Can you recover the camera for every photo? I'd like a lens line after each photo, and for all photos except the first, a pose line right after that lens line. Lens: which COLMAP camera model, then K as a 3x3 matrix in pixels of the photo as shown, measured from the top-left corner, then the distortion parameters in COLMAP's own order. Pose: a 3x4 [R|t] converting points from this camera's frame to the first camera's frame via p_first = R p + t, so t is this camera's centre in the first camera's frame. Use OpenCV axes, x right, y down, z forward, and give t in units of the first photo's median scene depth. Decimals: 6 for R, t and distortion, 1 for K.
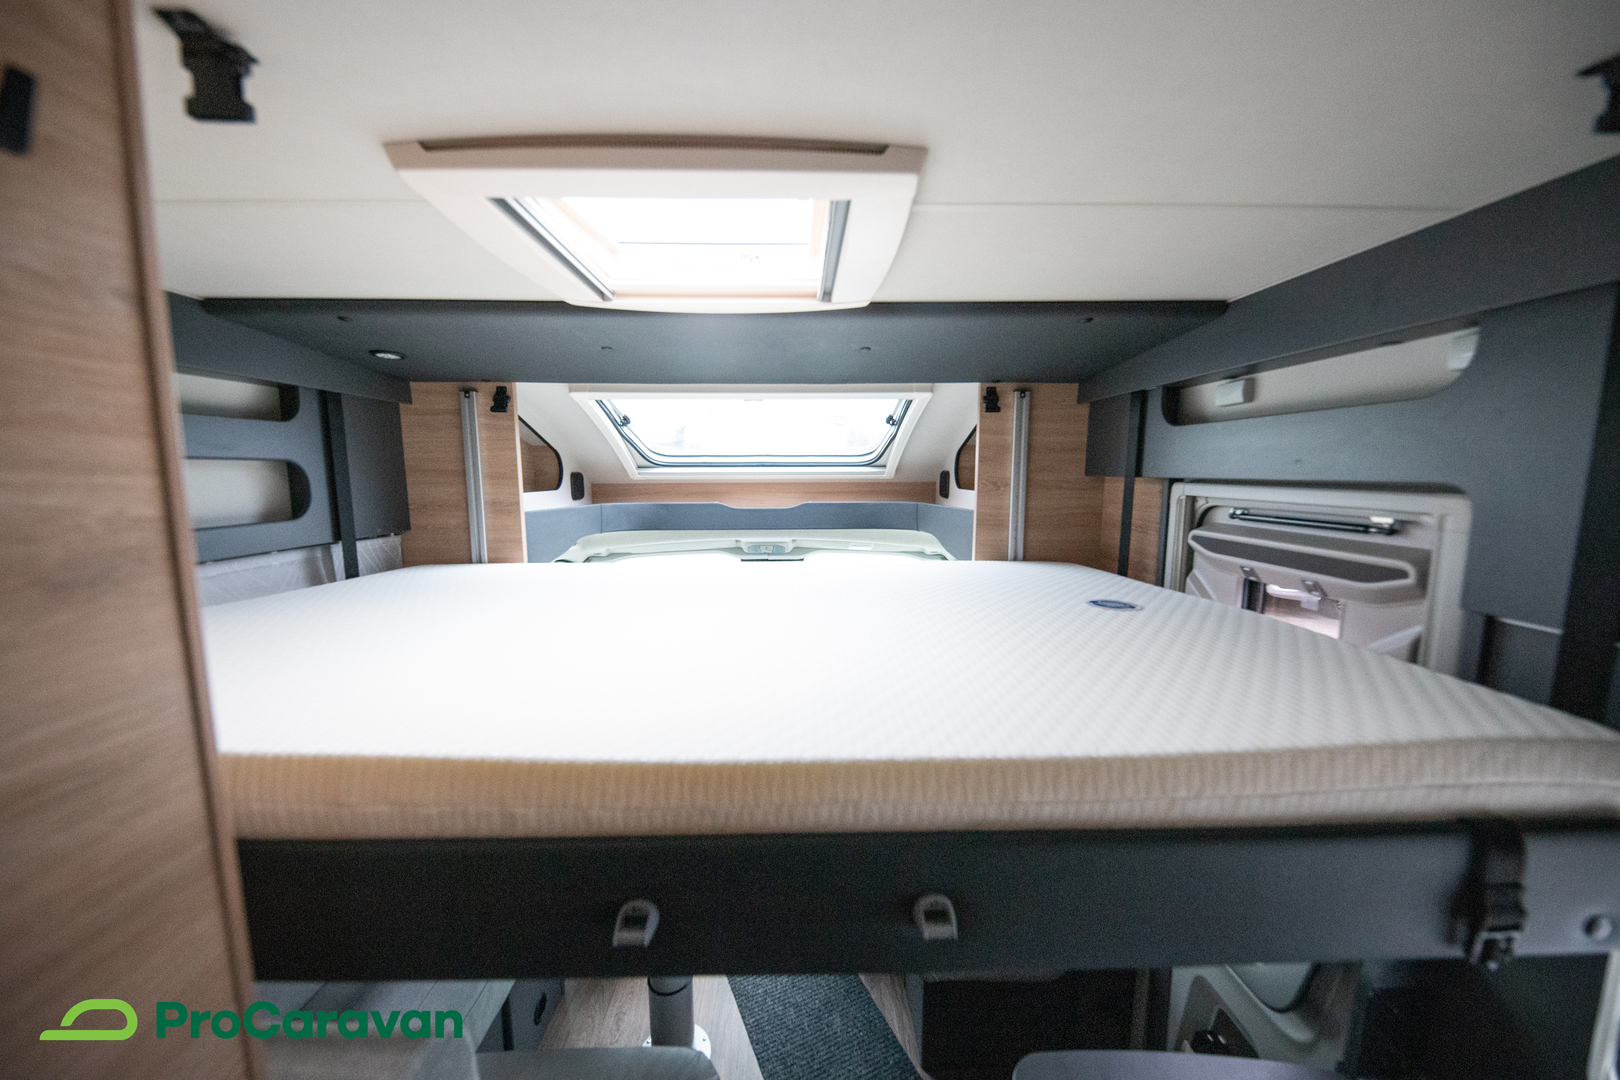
lens RADIAL K [[557.1, 0, 809.9], [0, 557.1, 549.3], [0, 0, 1]] dist [-0.005911, -0.000077]
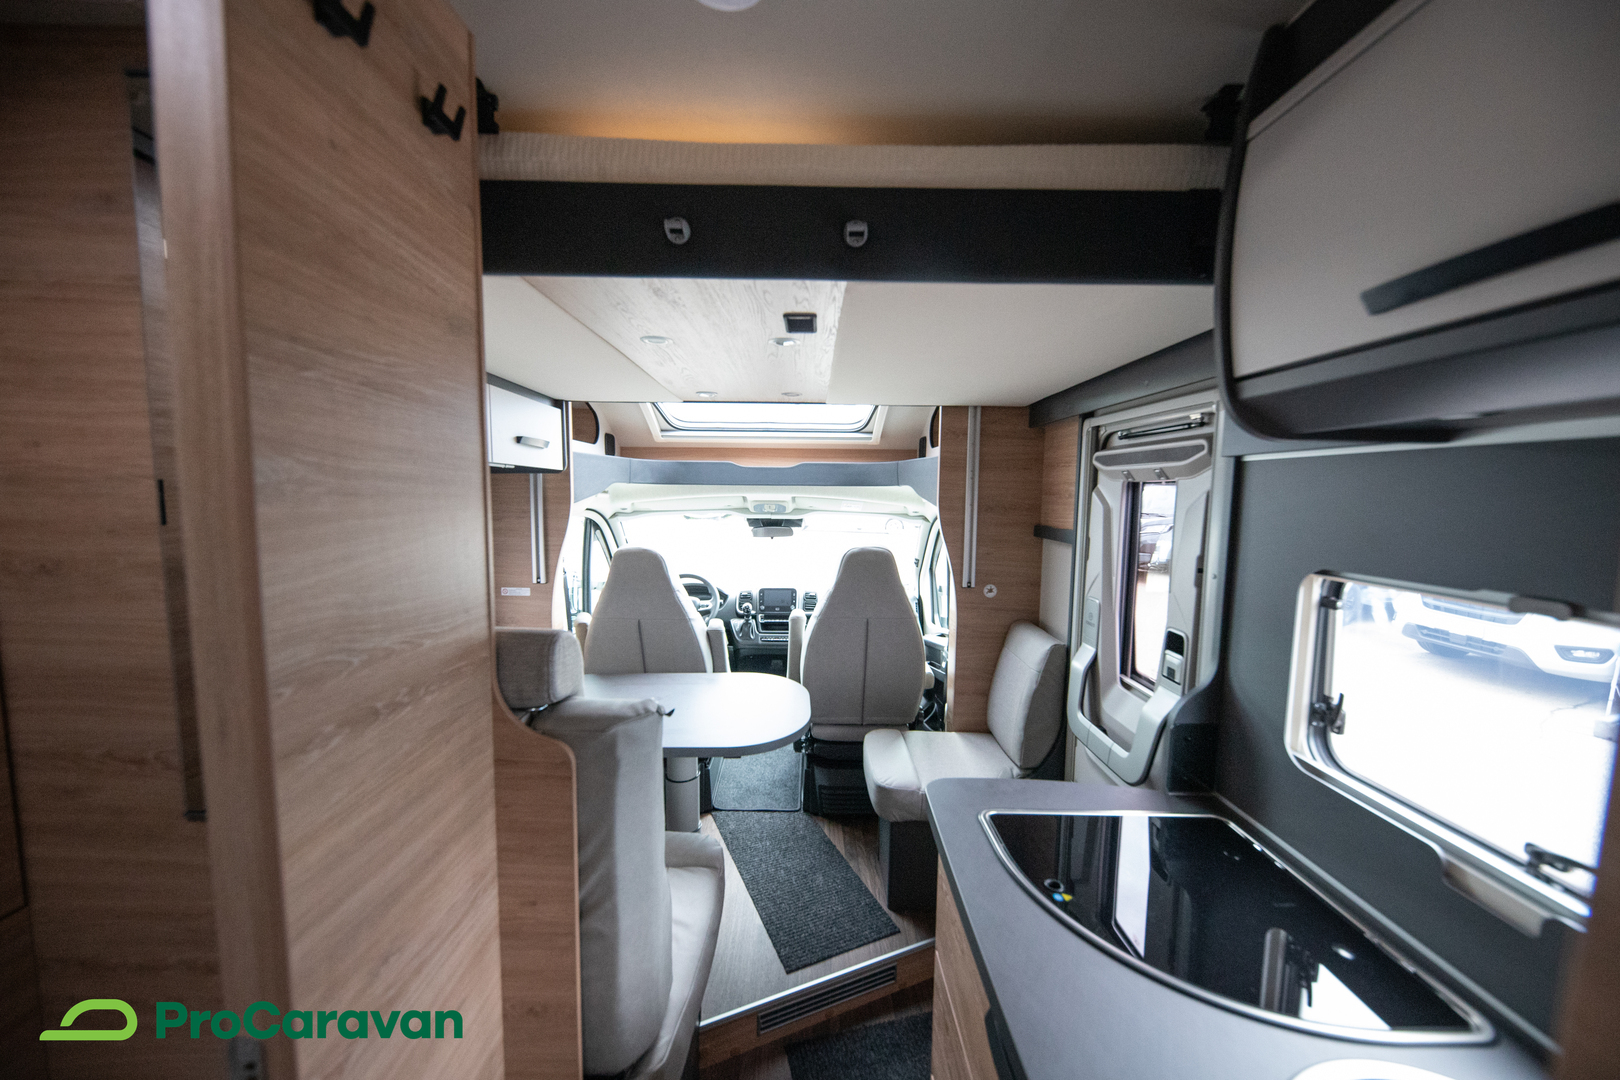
lens RADIAL K [[557.1, 0, 809.9], [0, 557.1, 549.3], [0, 0, 1]] dist [-0.005911, -0.000077]
pose [[0.999795, 0.015178, -0.013422, 0.025822], [-0.015550, 0.999484, -0.028120, 0.137687], [0.012989, 0.028323, 0.999514, -0.172064]]
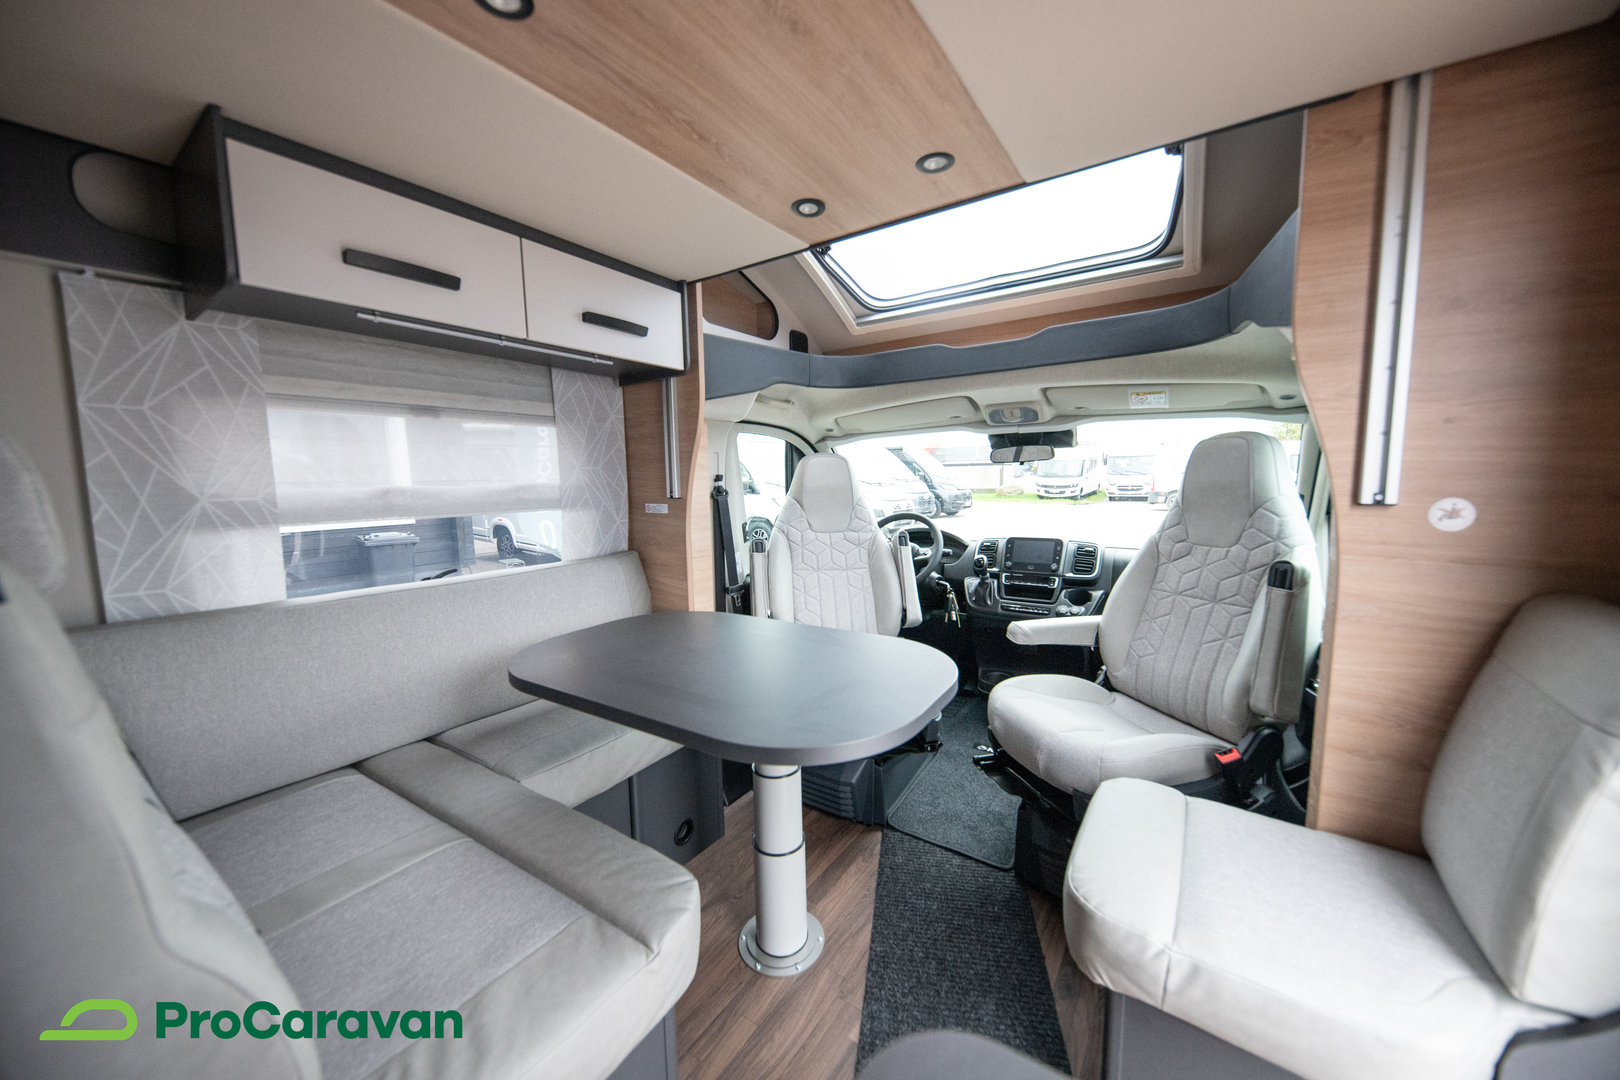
lens RADIAL K [[560.6, 0, 809.7], [0, 560.6, 543.1], [0, 0, 1]] dist [-0.009665, -0.006928]
pose [[0.810615, 0.055591, -0.582934, 0.188432], [-0.056363, 0.998269, 0.016821, 0.217037], [0.582860, 0.019221, 0.812345, 0.235135]]
